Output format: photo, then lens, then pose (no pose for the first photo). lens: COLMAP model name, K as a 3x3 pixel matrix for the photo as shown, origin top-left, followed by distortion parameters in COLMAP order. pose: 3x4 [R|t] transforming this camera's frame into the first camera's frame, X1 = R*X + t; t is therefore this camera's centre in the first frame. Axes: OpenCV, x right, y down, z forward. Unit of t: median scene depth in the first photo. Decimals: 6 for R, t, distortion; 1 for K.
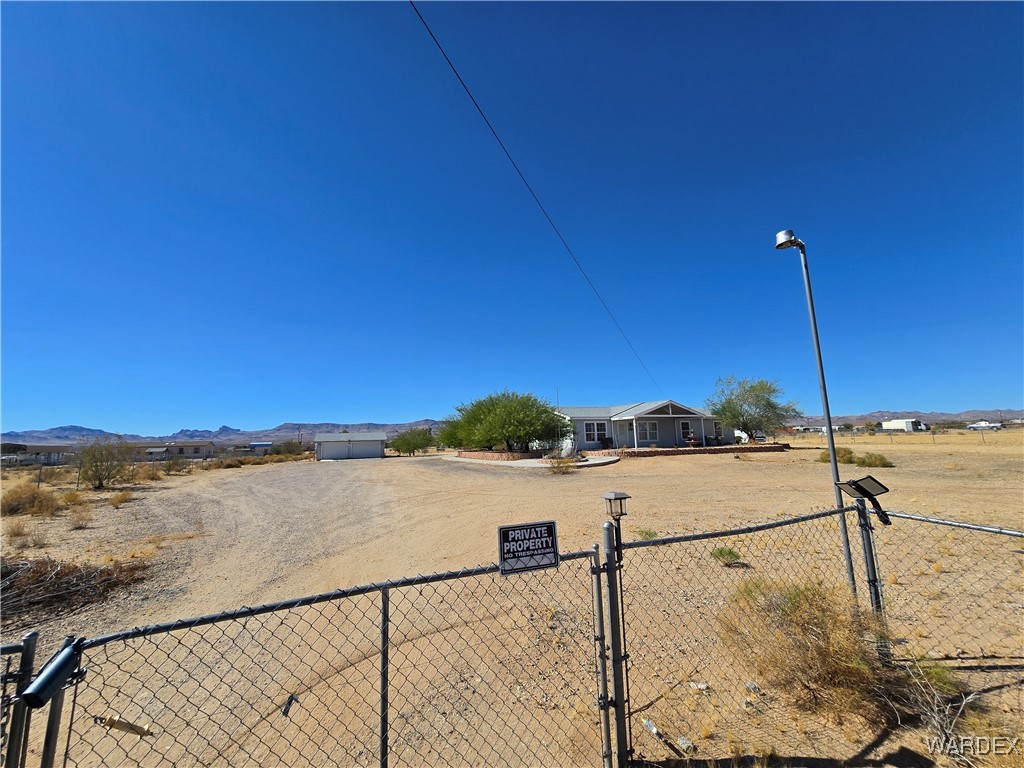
lens RADIAL K [[420.7, 0, 509.6], [0, 420.7, 373.7], [0, 0, 1]] dist [-0.005345, 0.000679]
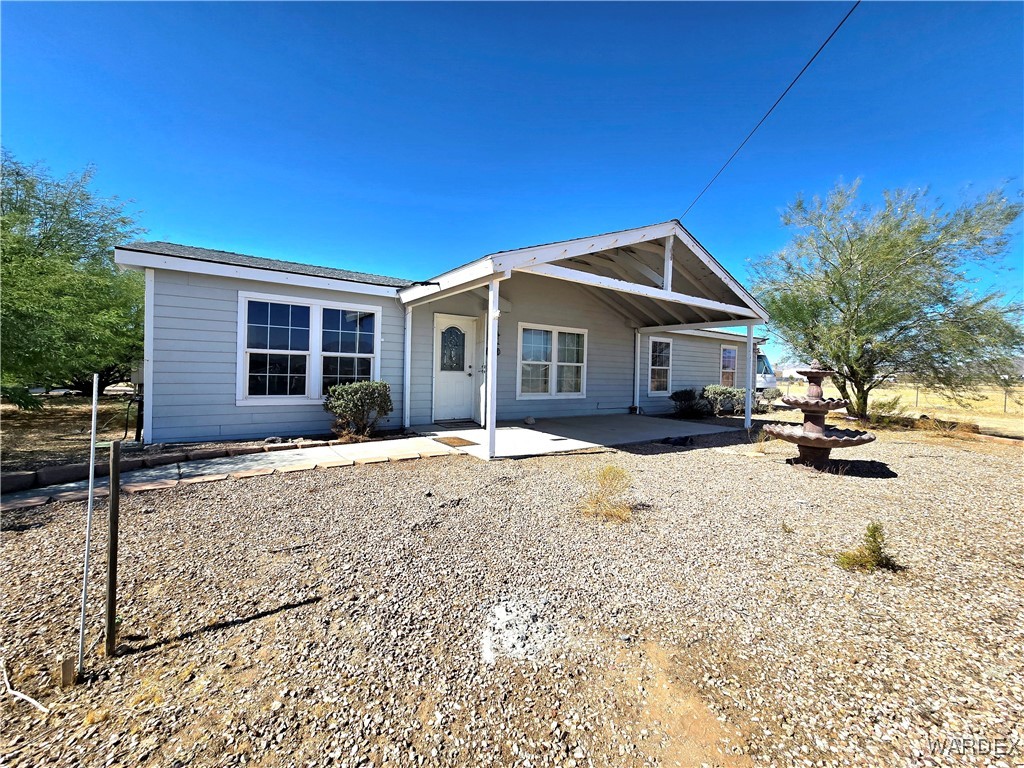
lens RADIAL K [[420.7, 0, 510.0], [0, 420.7, 374.4], [0, 0, 1]] dist [-0.005345, 0.000679]
pose [[0.970280, 0.045972, 0.237579, 0.246546], [-0.084289, 0.984511, 0.153733, 0.109018], [-0.226832, -0.169189, 0.959126, 0.773625]]
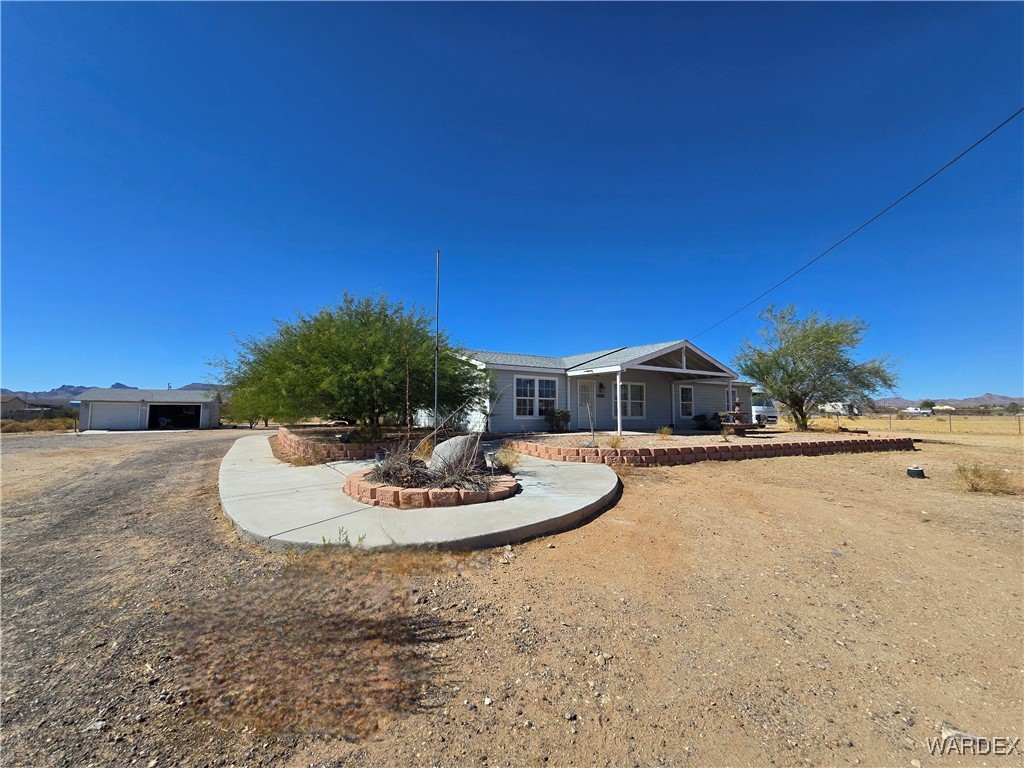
lens RADIAL K [[420.7, 0, 510.9], [0, 420.7, 377.4], [0, 0, 1]] dist [-0.005345, 0.000679]
pose [[0.986367, 0.046243, 0.157932, 0.094821], [-0.058247, 0.995685, 0.072239, 0.079913], [-0.153910, -0.080454, 0.984804, 0.512596]]
